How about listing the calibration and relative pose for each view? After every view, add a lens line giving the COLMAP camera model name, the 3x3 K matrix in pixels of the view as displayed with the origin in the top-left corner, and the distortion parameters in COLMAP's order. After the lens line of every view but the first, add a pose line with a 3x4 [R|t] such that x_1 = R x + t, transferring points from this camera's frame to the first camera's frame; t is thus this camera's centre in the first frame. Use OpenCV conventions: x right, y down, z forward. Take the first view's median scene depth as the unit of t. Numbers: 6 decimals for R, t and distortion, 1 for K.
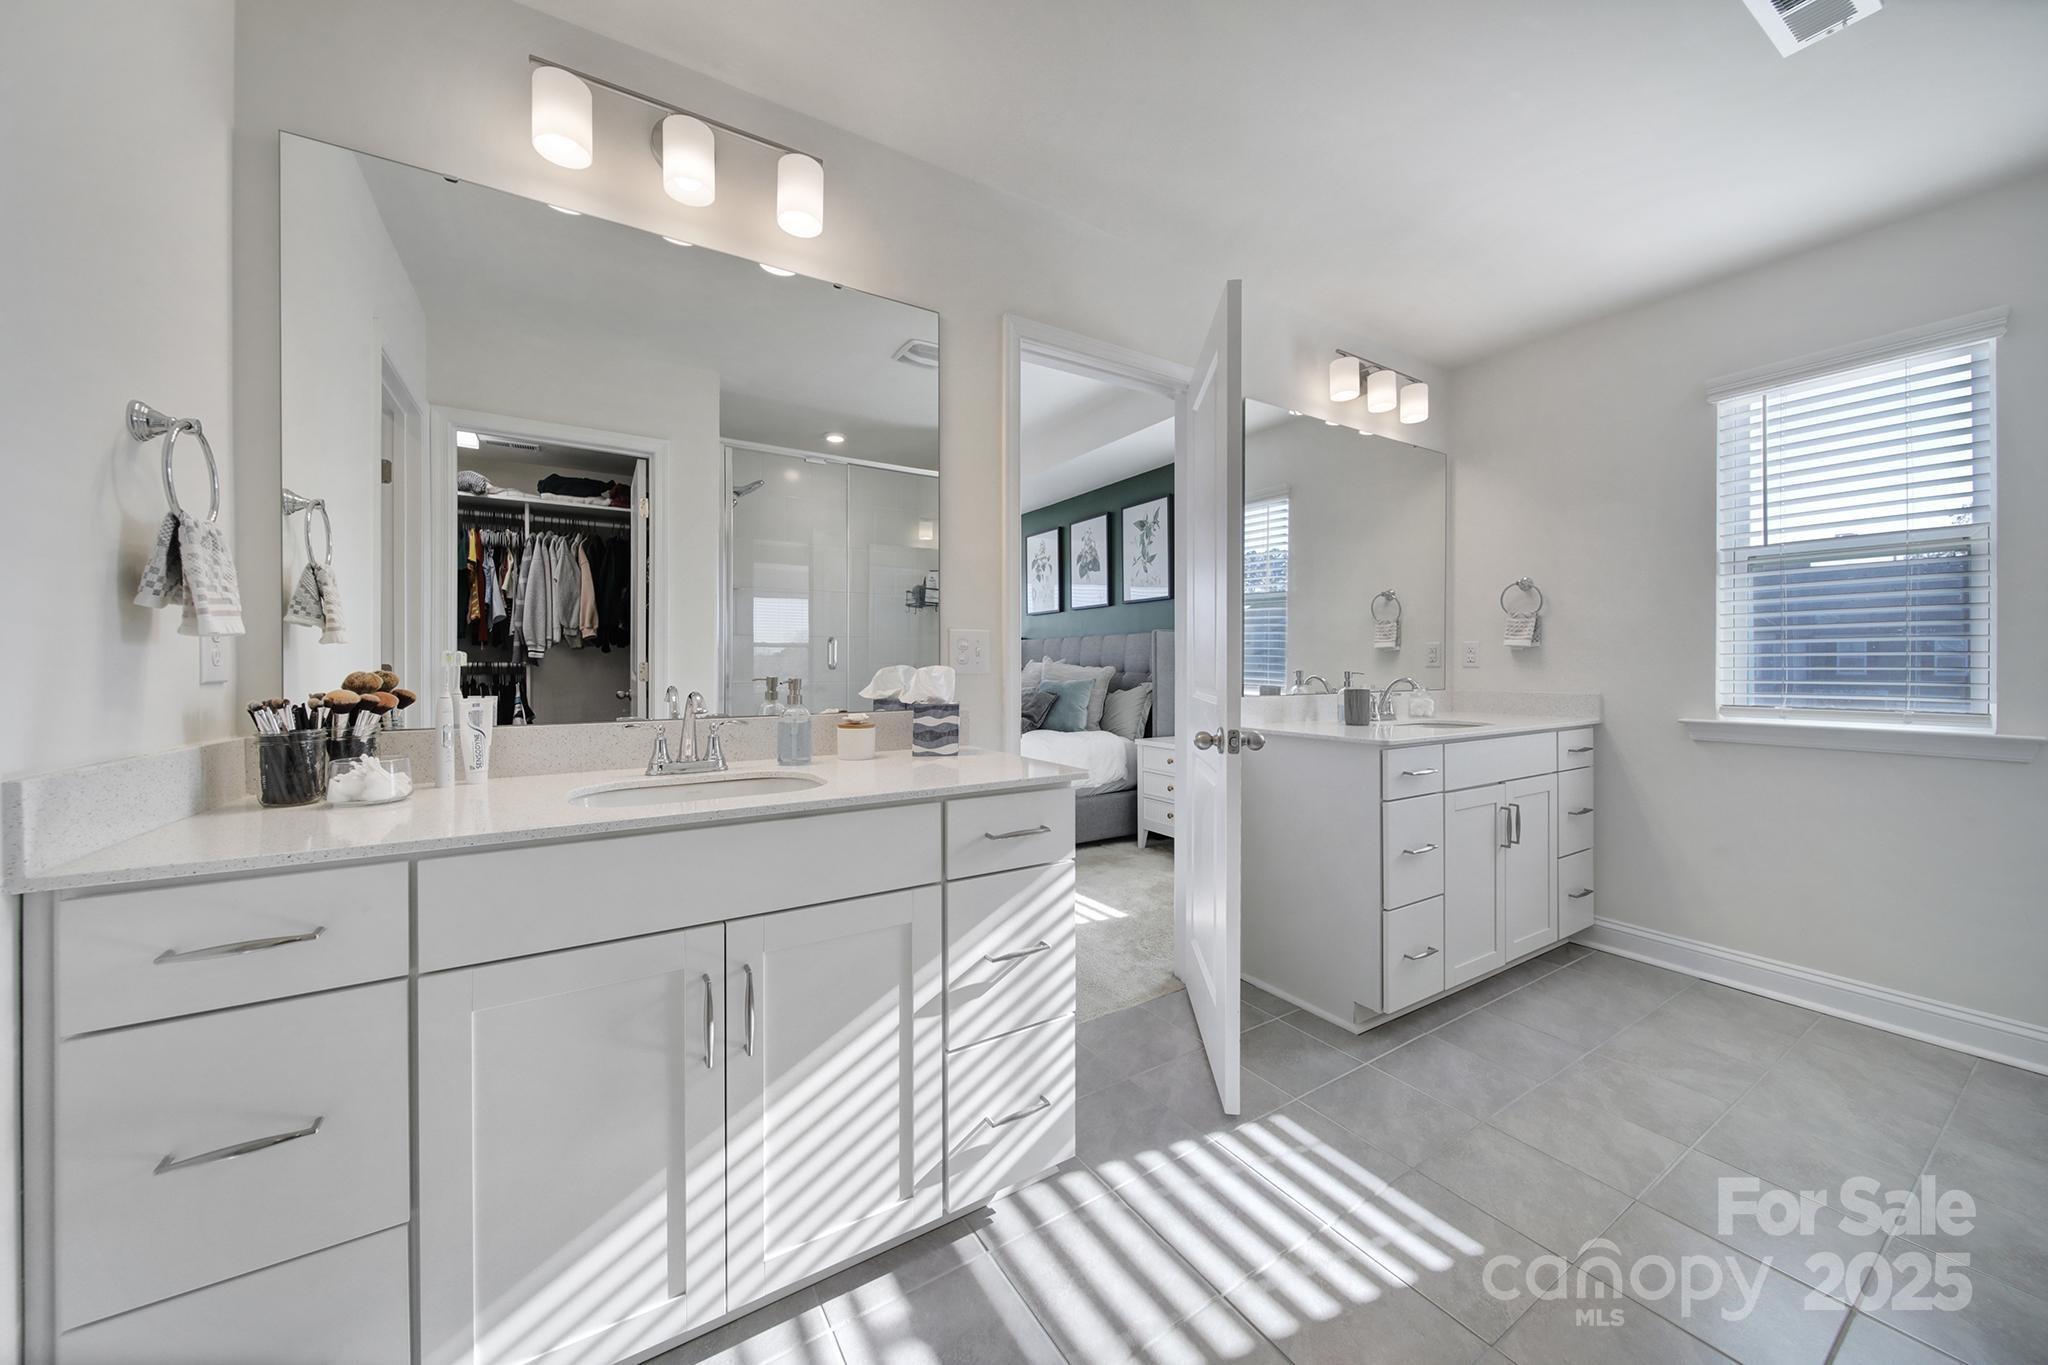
lens RADIAL K [[722.3, 0, 1021.8], [0, 722.3, 666.8], [0, 0, 1]] dist [-0.000539, -0.001008]
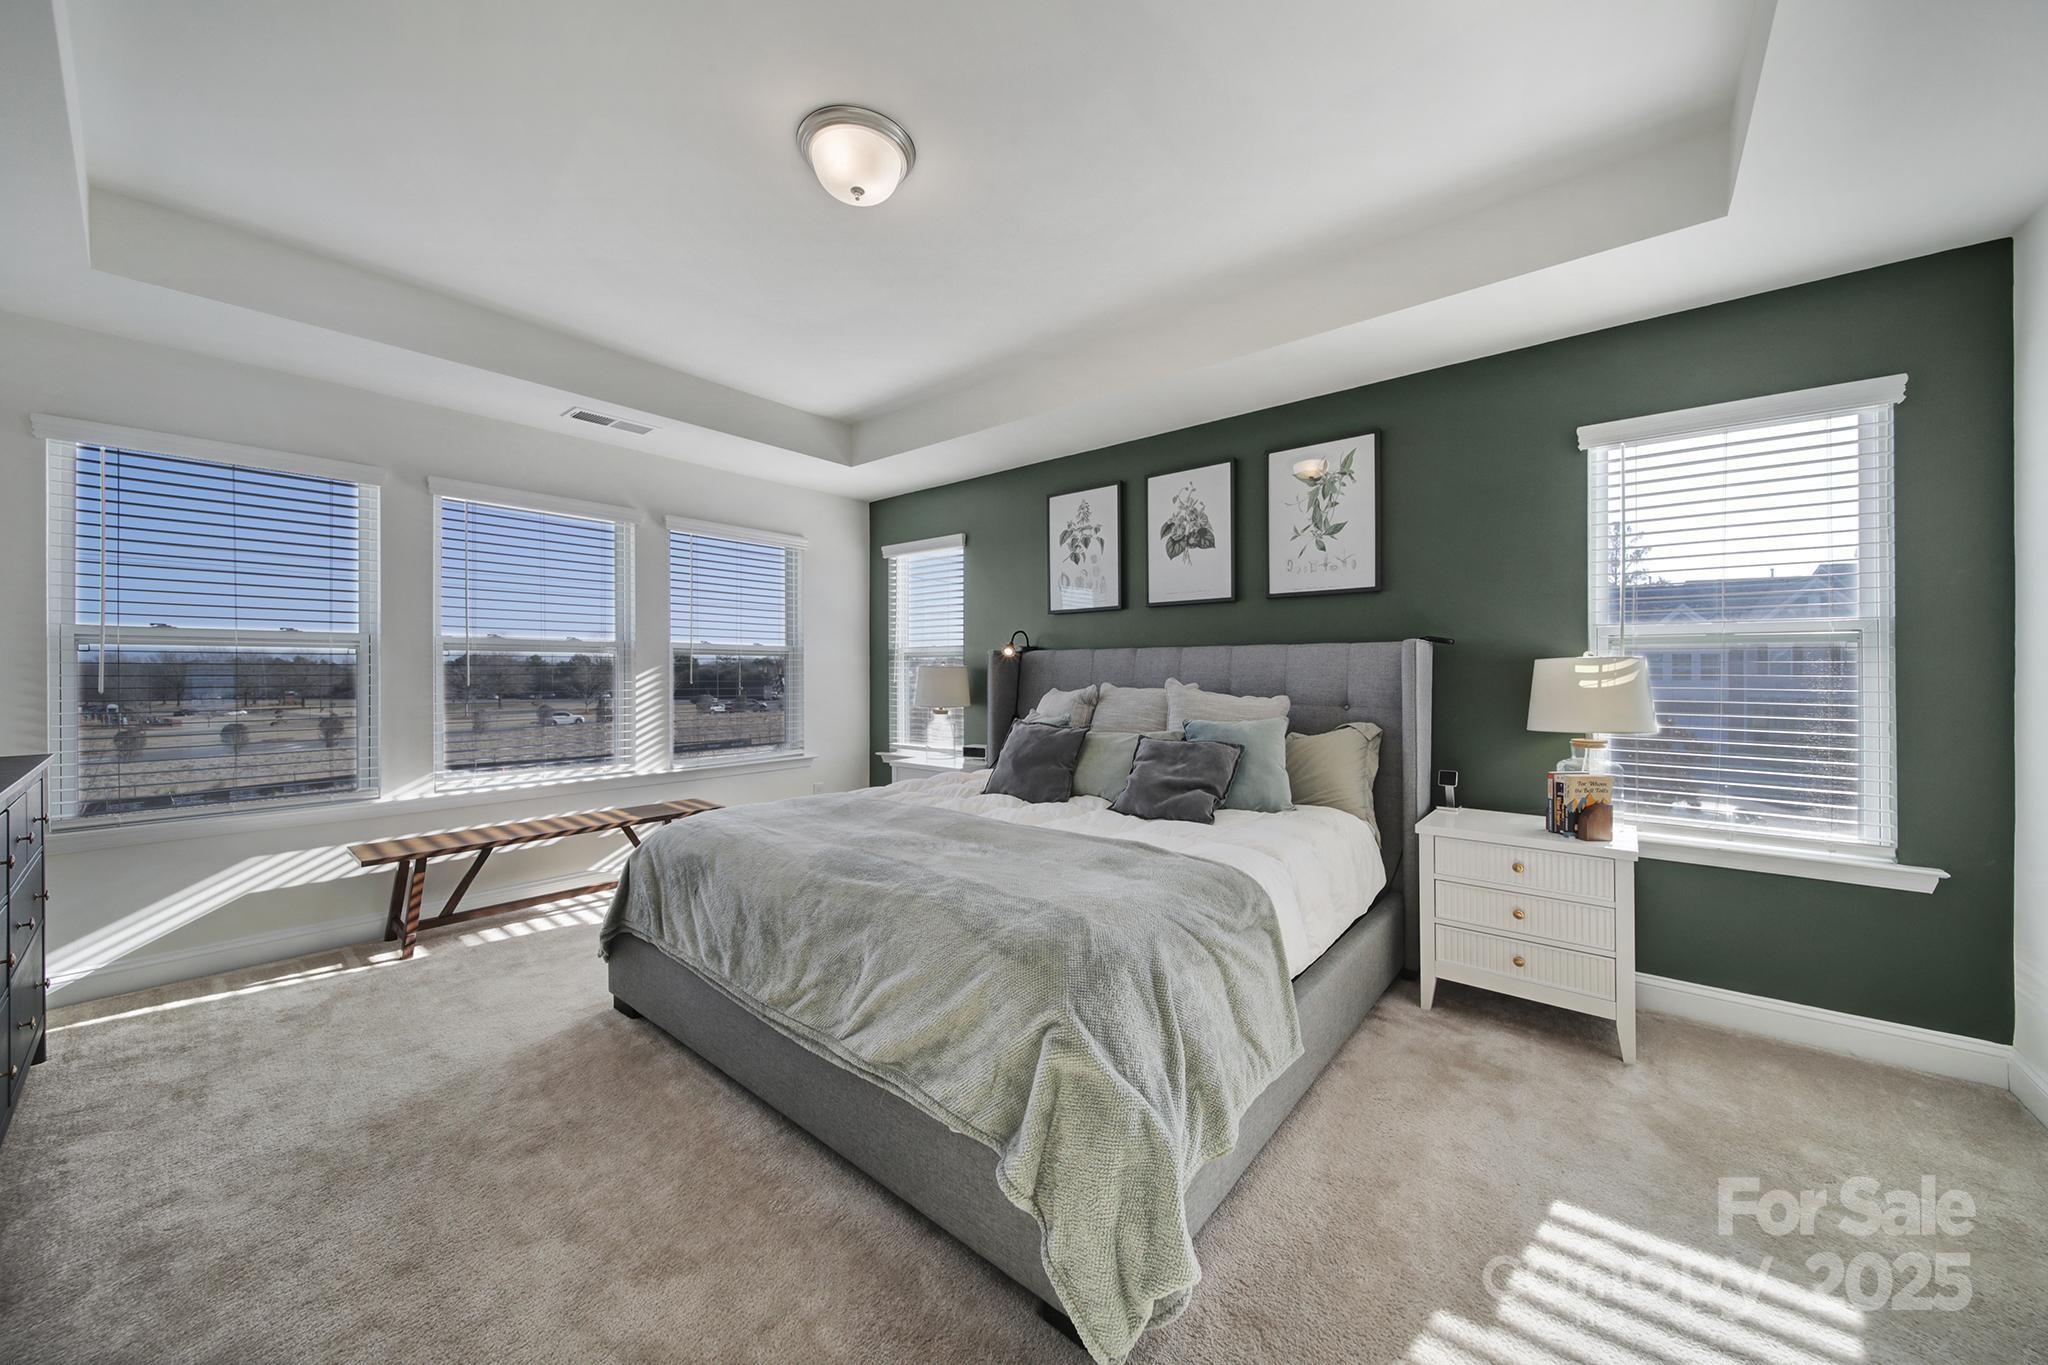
lens RADIAL K [[722.3, 0, 1036.4], [0, 722.3, 674.7], [0, 0, 1]] dist [-0.000539, -0.001008]
pose [[0.945602, 0.007534, 0.325239, -0.250869], [-0.005882, 0.999964, -0.006063, -0.012302], [-0.325274, 0.003820, 0.945612, 0.422431]]
